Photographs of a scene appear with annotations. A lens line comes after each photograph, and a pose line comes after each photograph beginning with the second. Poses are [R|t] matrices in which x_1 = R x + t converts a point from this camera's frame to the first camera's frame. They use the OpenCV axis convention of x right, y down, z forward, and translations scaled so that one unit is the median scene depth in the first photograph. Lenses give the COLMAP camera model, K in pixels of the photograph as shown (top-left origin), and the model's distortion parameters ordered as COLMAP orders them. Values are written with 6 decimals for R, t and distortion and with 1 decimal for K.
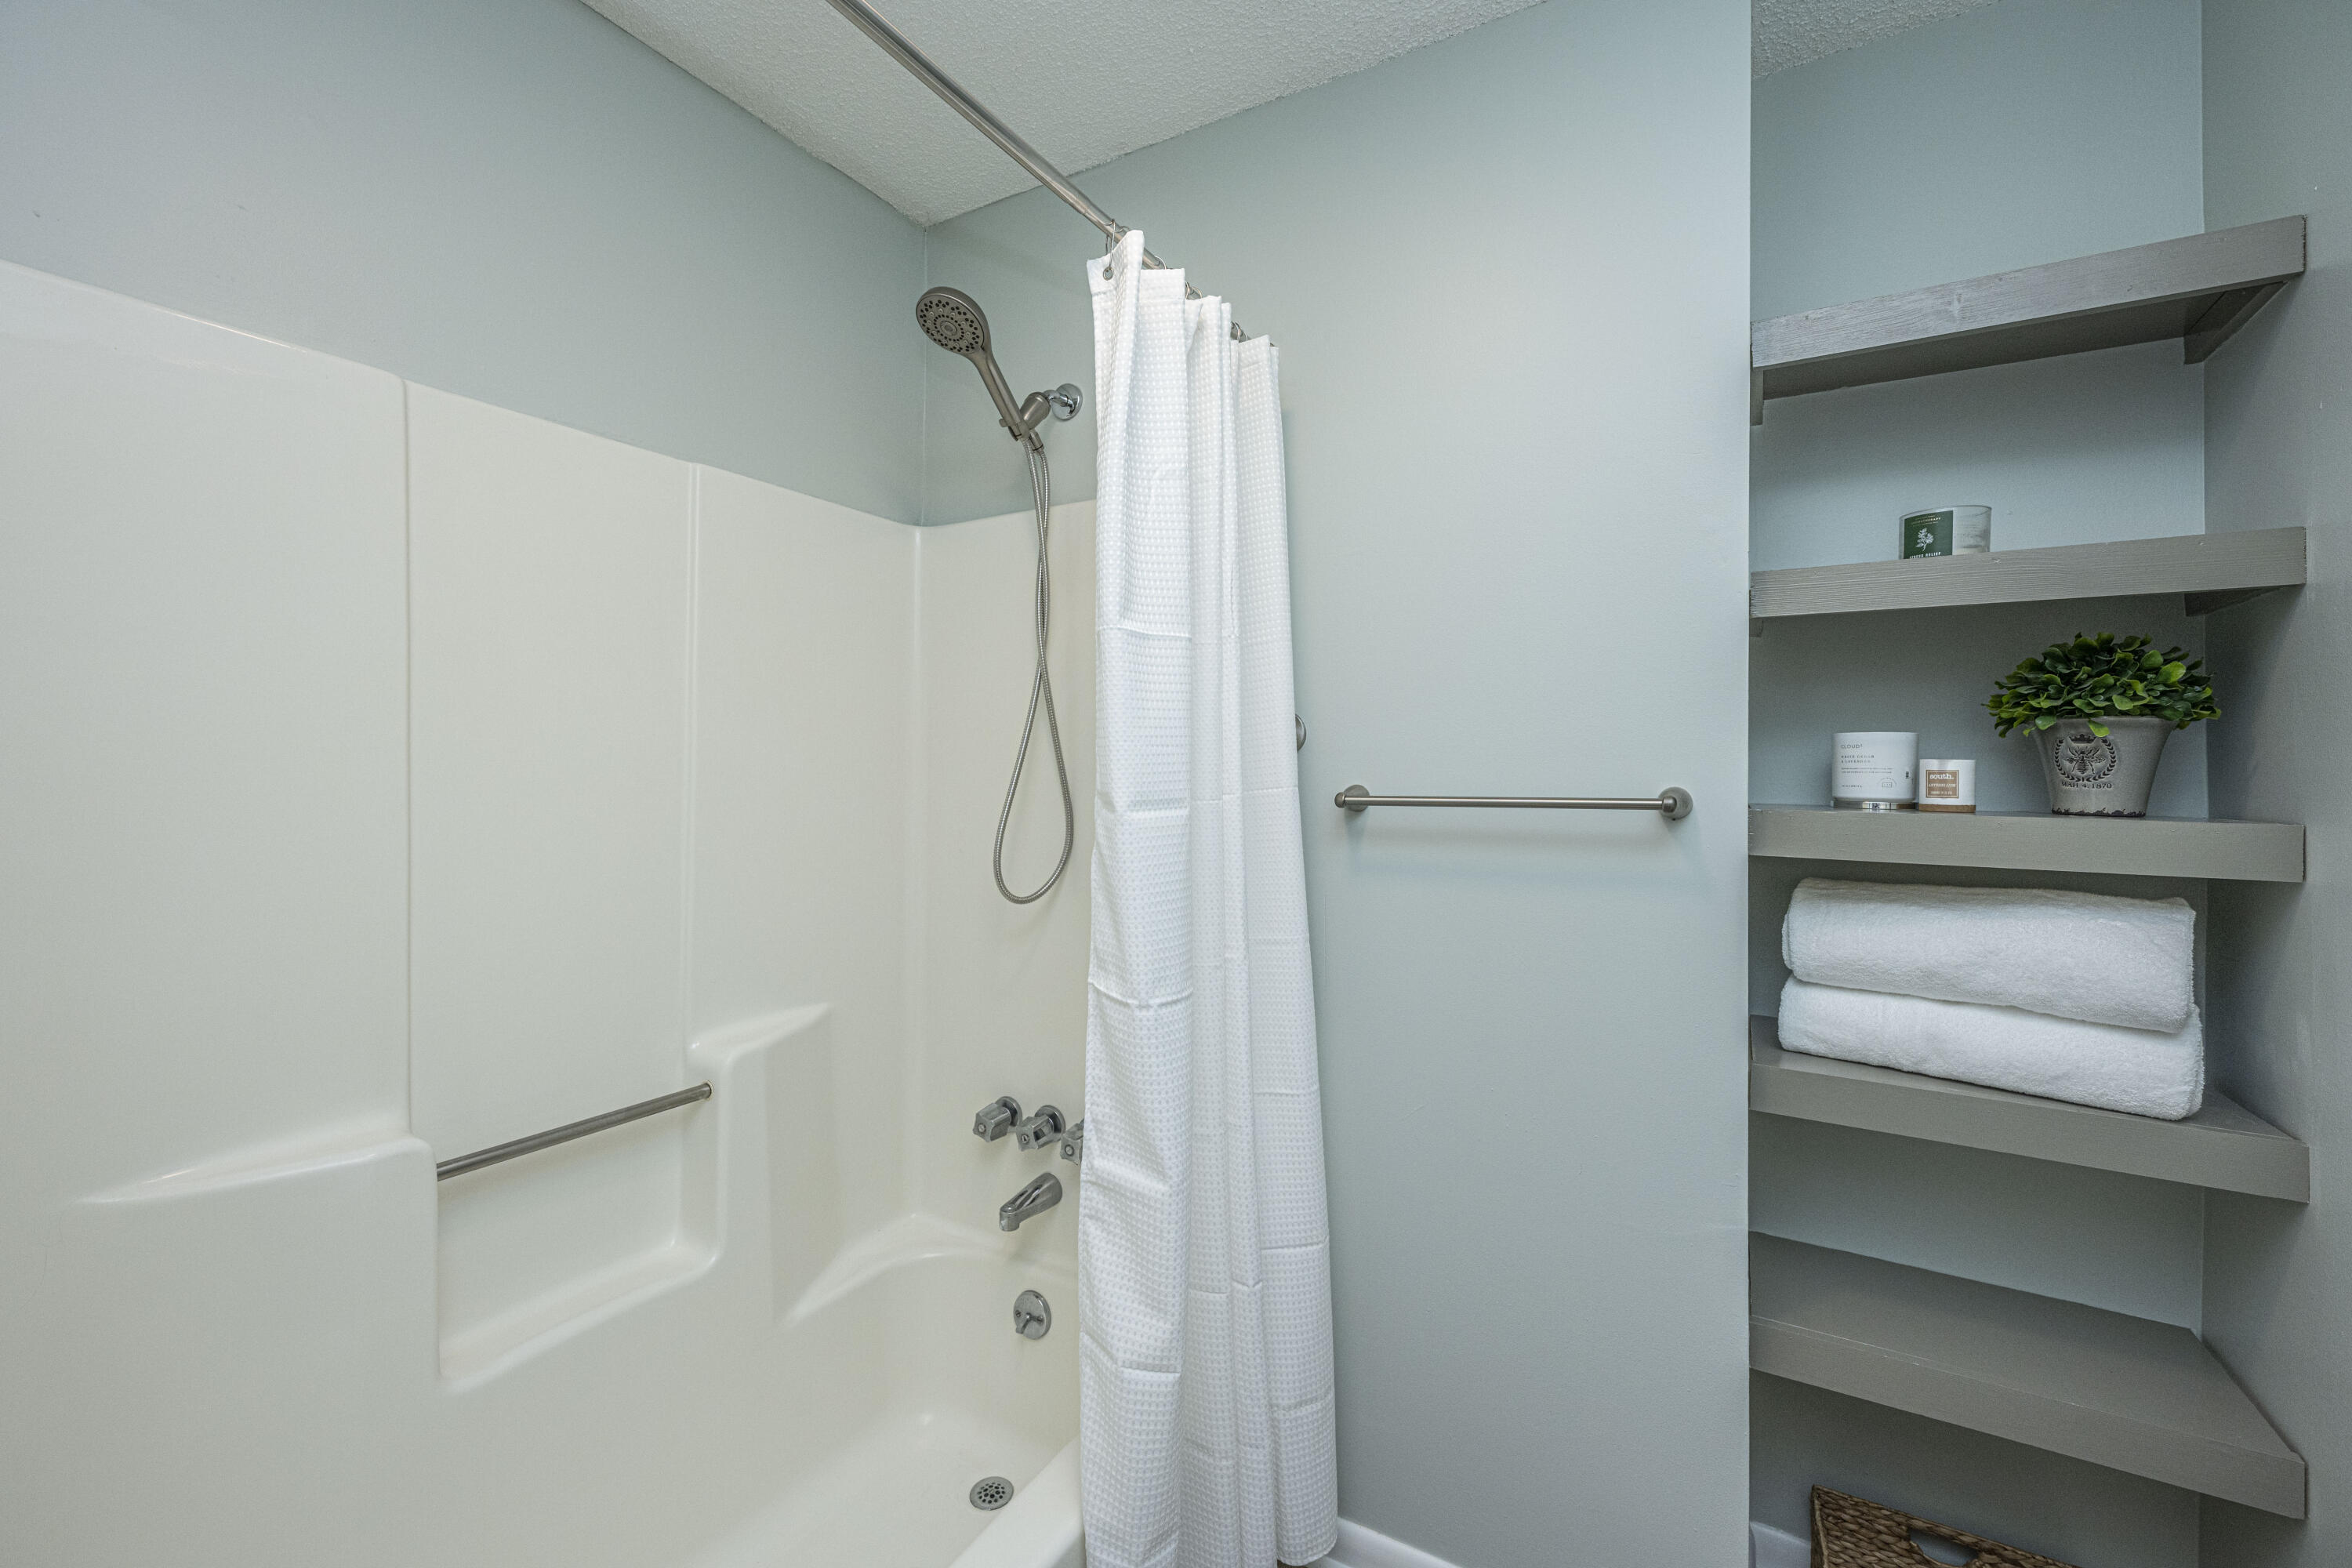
lens RADIAL K [[952.4, 0, 1167.0], [0, 952.4, 766.6], [0, 0, 1]] dist [-0.002070, 0.000790]
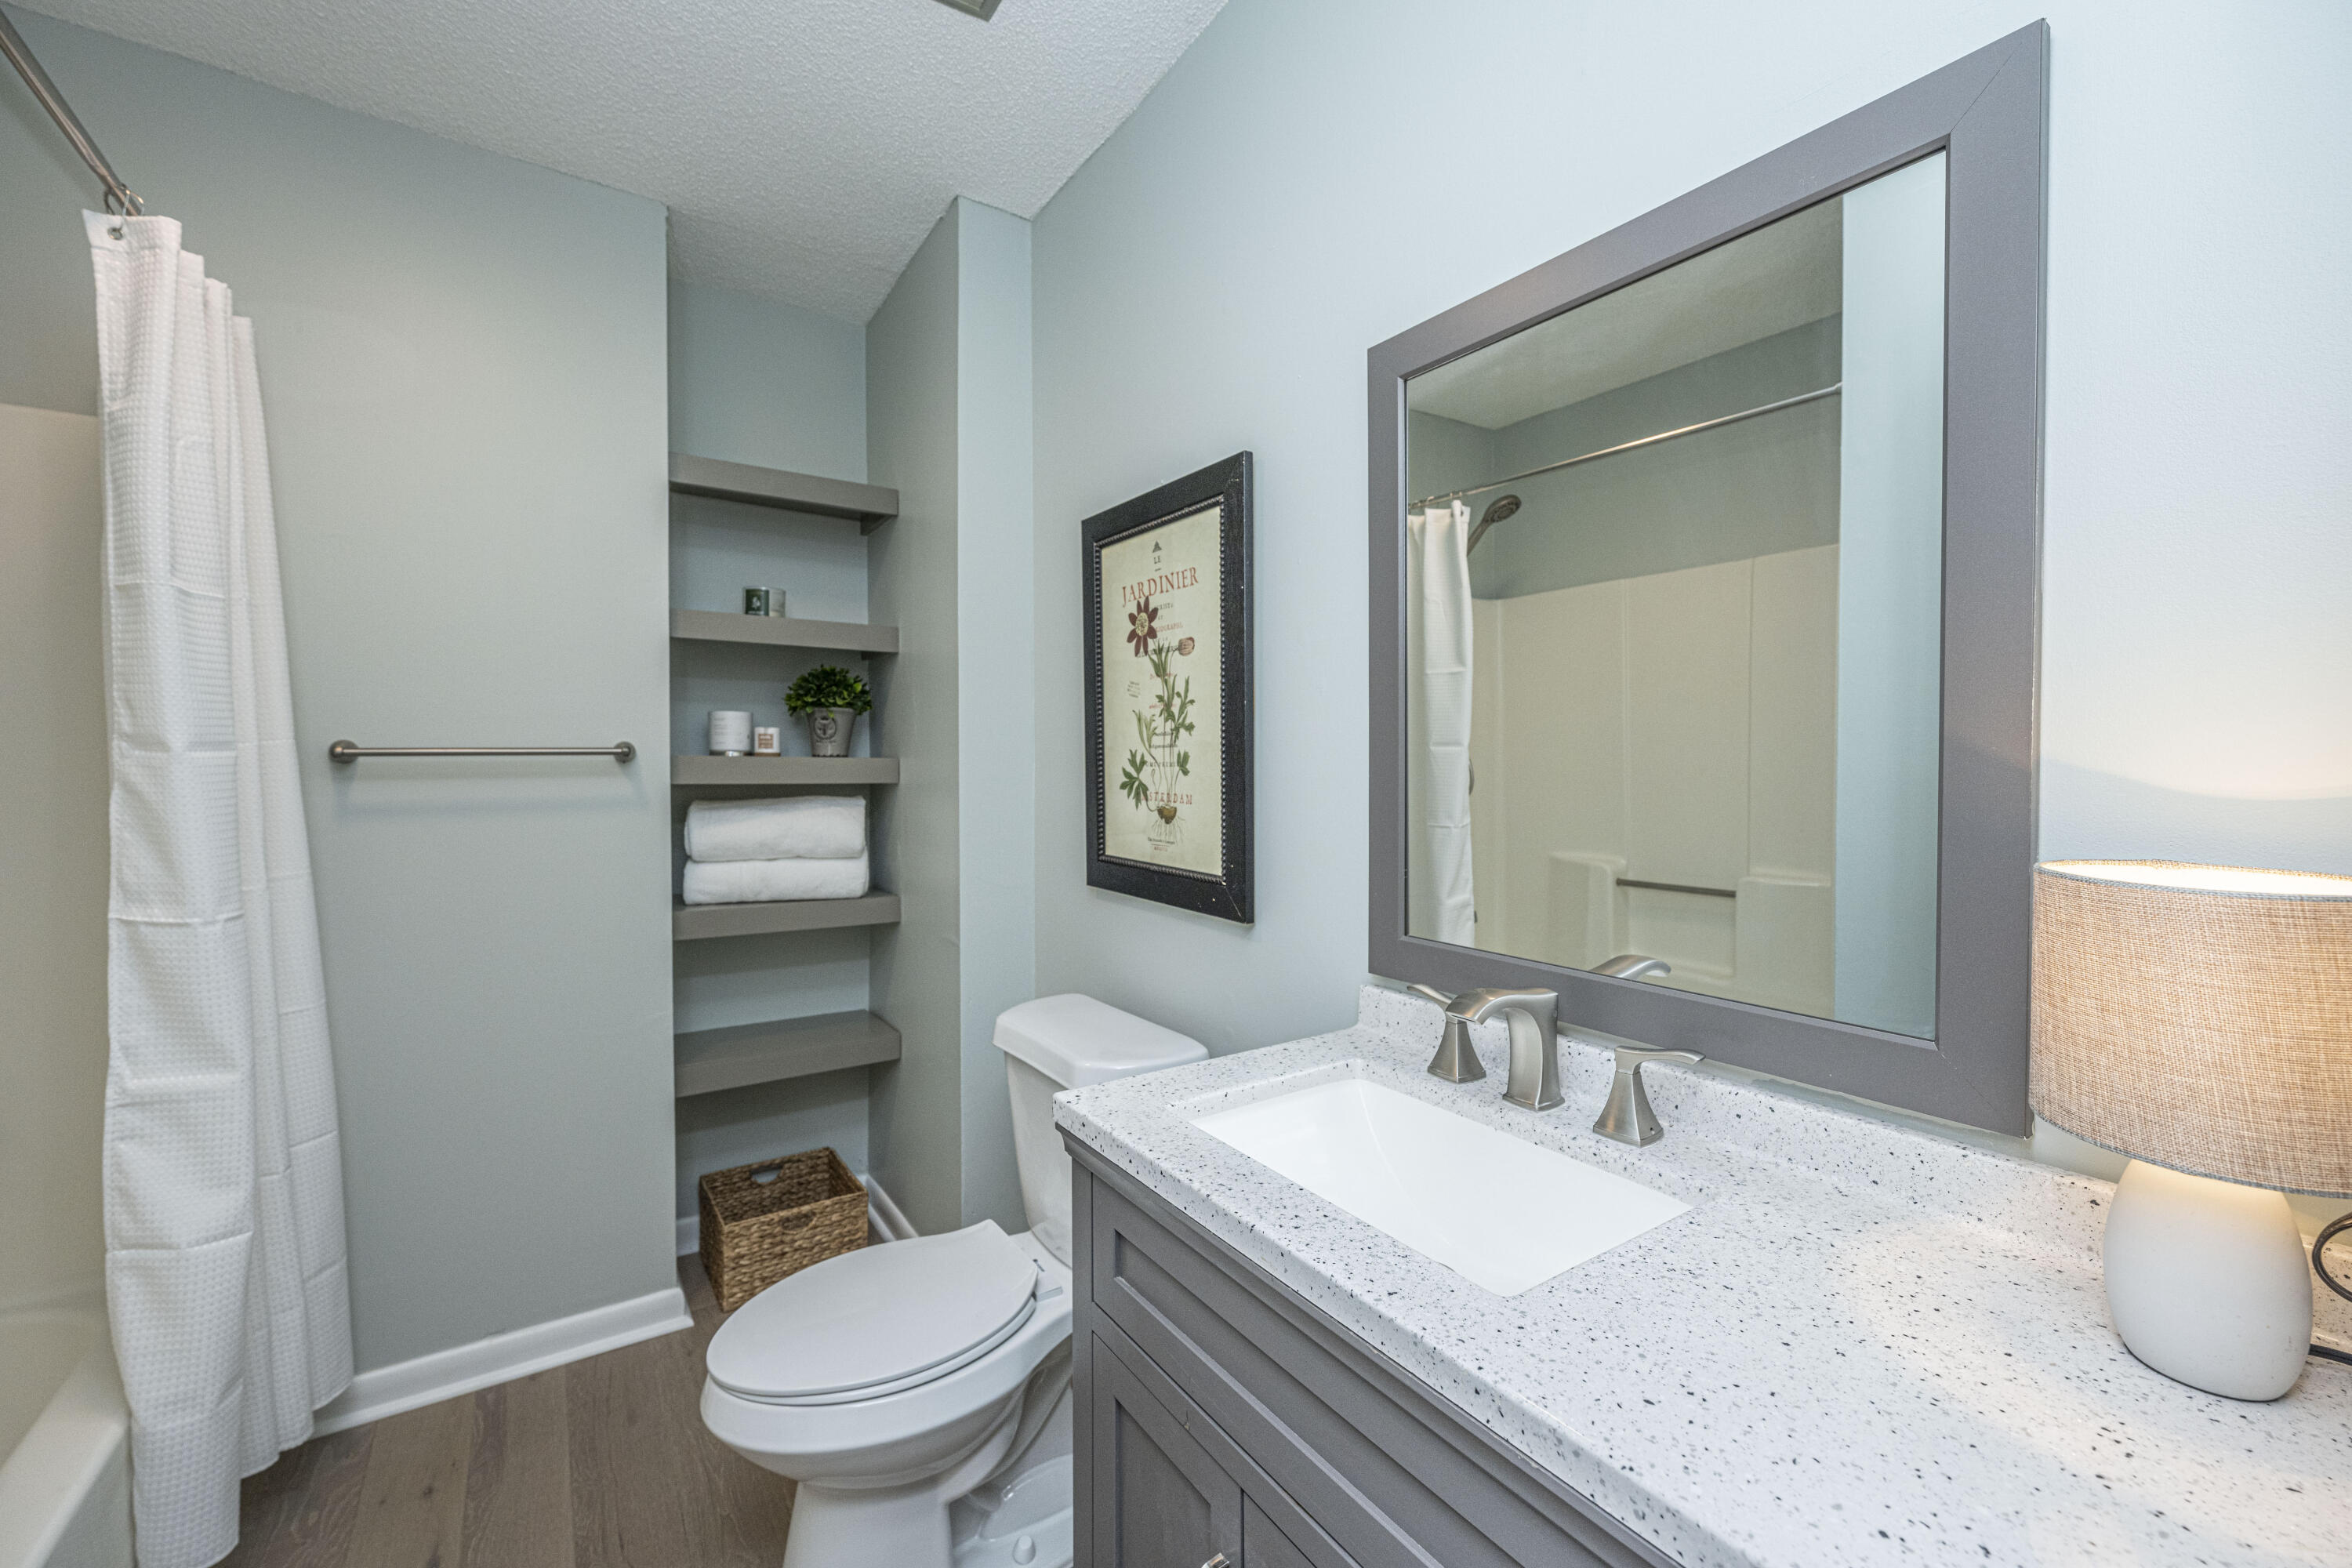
lens RADIAL K [[952.4, 0, 1155.6], [0, 952.4, 786.1], [0, 0, 1]] dist [-0.002070, 0.000790]
pose [[0.436151, -0.026957, 0.899470, -0.508285], [-0.002988, 0.999502, 0.031404, 0.046055], [-0.899869, -0.016385, 0.435853, -0.472857]]
